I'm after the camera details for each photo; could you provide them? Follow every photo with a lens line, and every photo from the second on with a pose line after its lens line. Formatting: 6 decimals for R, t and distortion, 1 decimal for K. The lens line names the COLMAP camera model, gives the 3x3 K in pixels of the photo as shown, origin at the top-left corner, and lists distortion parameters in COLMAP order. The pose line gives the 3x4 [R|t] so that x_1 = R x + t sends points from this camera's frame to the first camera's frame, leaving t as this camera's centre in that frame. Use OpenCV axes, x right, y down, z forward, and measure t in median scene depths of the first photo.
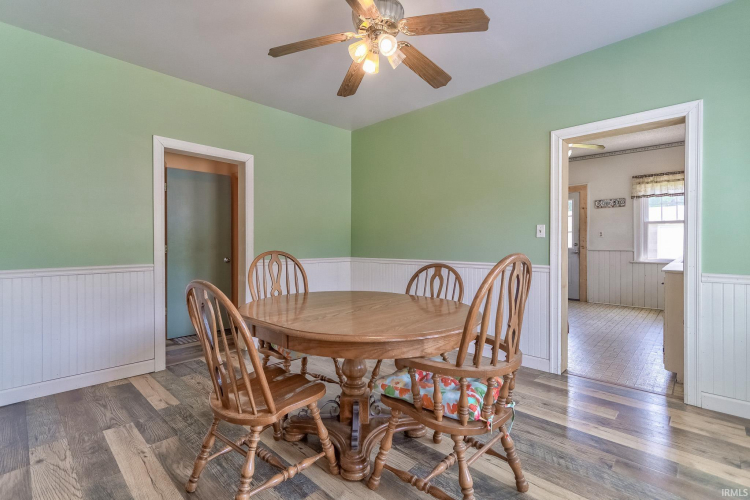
lens RADIAL K [[350.8, 0, 376.0], [0, 350.8, 245.1], [0, 0, 1]] dist [0.000747, 0.001013]
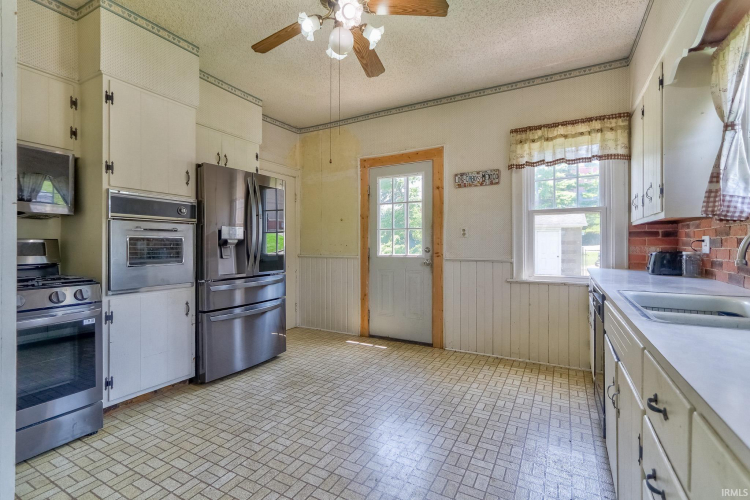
lens RADIAL K [[350.8, 0, 381.3], [0, 350.8, 247.6], [0, 0, 1]] dist [0.000747, 0.001013]
pose [[0.961840, -0.002989, 0.273598, 0.372559], [0.002620, 0.999995, 0.001713, -0.007465], [-0.273602, -0.000931, 0.961843, 0.509413]]
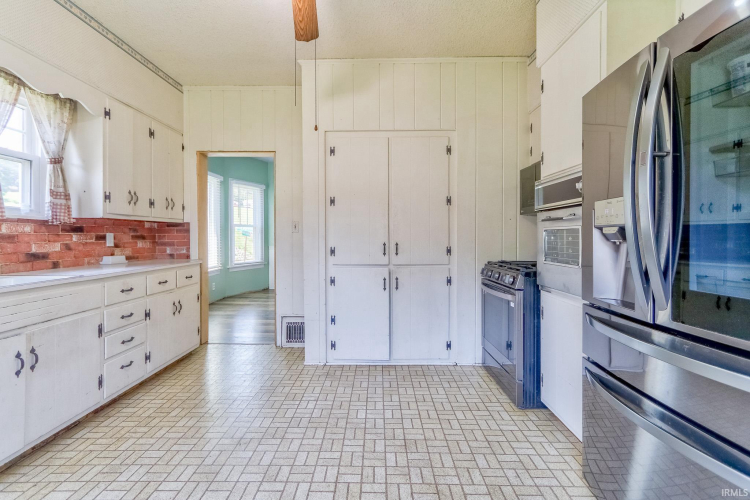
lens RADIAL K [[350.8, 0, 370.0], [0, 350.8, 239.4], [0, 0, 1]] dist [0.000747, 0.001013]
pose [[-0.745068, 0.007273, -0.666949, 0.564116], [-0.001159, 0.999925, 0.012198, -0.012235], [0.666987, 0.009861, -0.745004, 1.080038]]
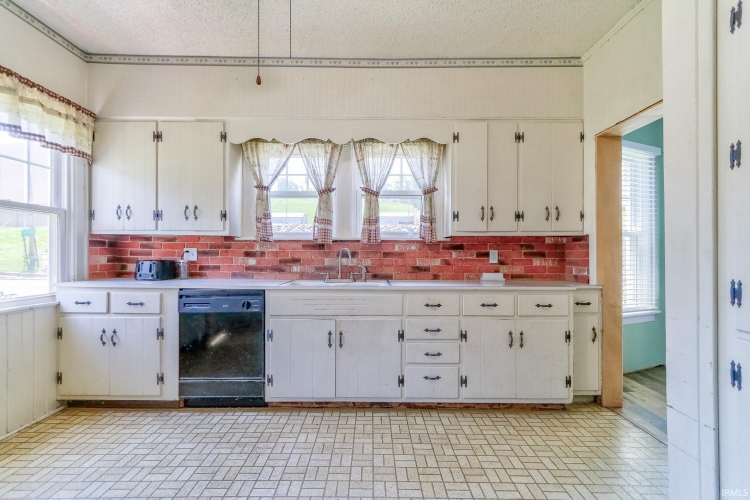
lens RADIAL K [[350.8, 0, 359.9], [0, 350.8, 251.5], [0, 0, 1]] dist [0.000747, 0.001013]
pose [[-0.681472, 0.002714, 0.731840, 0.261746], [0.001136, 0.999996, -0.002651, -0.011611], [-0.731844, -0.000975, -0.681472, 0.942448]]
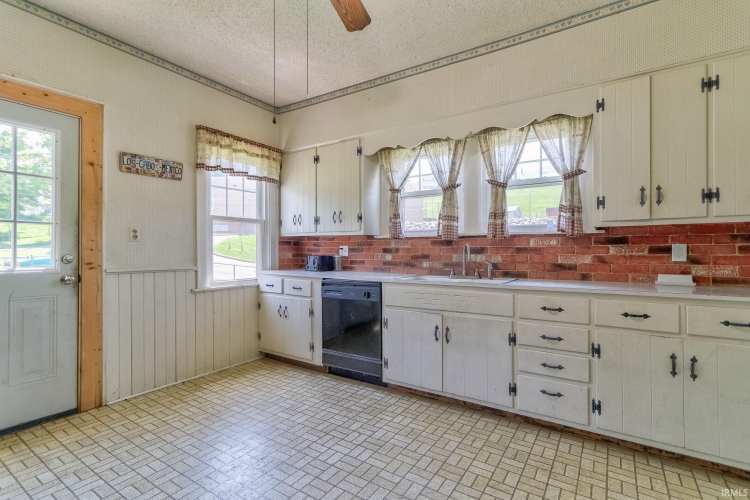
lens RADIAL K [[350.8, 0, 356.1], [0, 350.8, 245.5], [0, 0, 1]] dist [0.000747, 0.001013]
pose [[-0.155010, 0.015625, 0.987789, 0.185205], [0.005979, 0.999871, -0.014878, -0.009284], [-0.987895, 0.003600, -0.155084, 0.847885]]
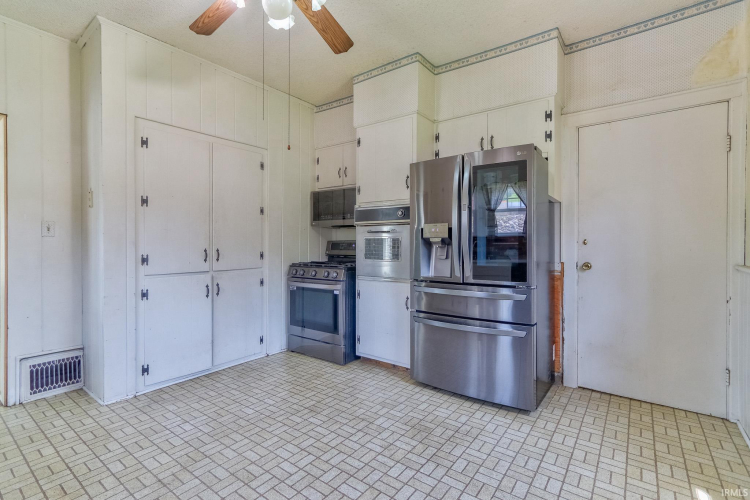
lens RADIAL K [[350.8, 0, 367.6], [0, 350.8, 243.7], [0, 0, 1]] dist [0.000747, 0.001013]
pose [[0.100399, -0.002639, -0.994944, 0.723145], [-0.008615, 0.999957, -0.003521, -0.008658], [0.994910, 0.008925, 0.100372, 0.894131]]
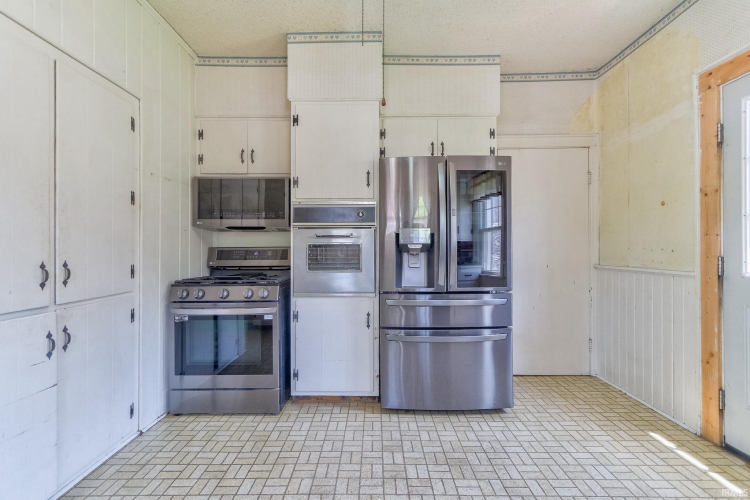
lens RADIAL K [[350.8, 0, 367.0], [0, 350.8, 249.0], [0, 0, 1]] dist [0.000747, 0.001013]
pose [[0.676048, -0.005149, -0.736840, 0.555773], [-0.000705, 0.999971, -0.007634, -0.009981], [0.736858, 0.005680, 0.676024, 0.720515]]
